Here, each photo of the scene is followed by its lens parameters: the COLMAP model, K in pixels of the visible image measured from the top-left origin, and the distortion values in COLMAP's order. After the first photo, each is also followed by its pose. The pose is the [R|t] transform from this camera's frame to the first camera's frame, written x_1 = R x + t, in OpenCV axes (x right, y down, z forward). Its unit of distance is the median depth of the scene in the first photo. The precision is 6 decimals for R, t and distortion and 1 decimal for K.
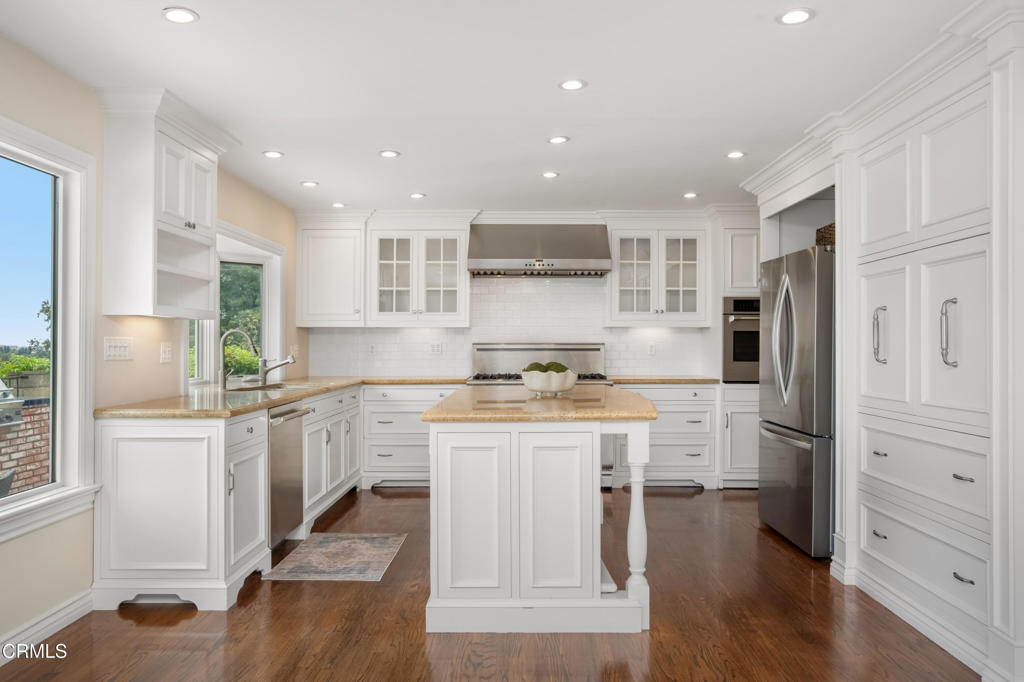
lens RADIAL K [[696.2, 0, 536.0], [0, 696.2, 335.2], [0, 0, 1]] dist [-0.037685, -0.000488]
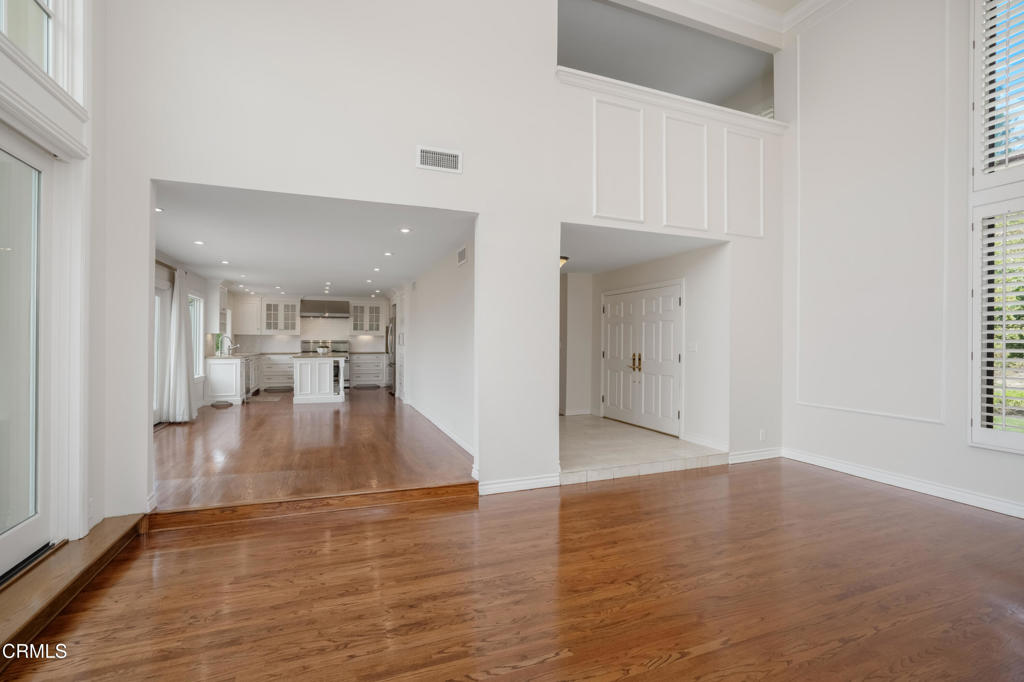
lens RADIAL K [[489.0, 0, 504.2], [0, 489.0, 341.0], [0, 0, 1]] dist [-0.026267, 0.000241]
pose [[0.949017, 0.005710, 0.315172, 0.075098], [-0.009346, 0.999906, 0.010026, -0.015687], [-0.315085, -0.012460, 0.948982, -1.229533]]
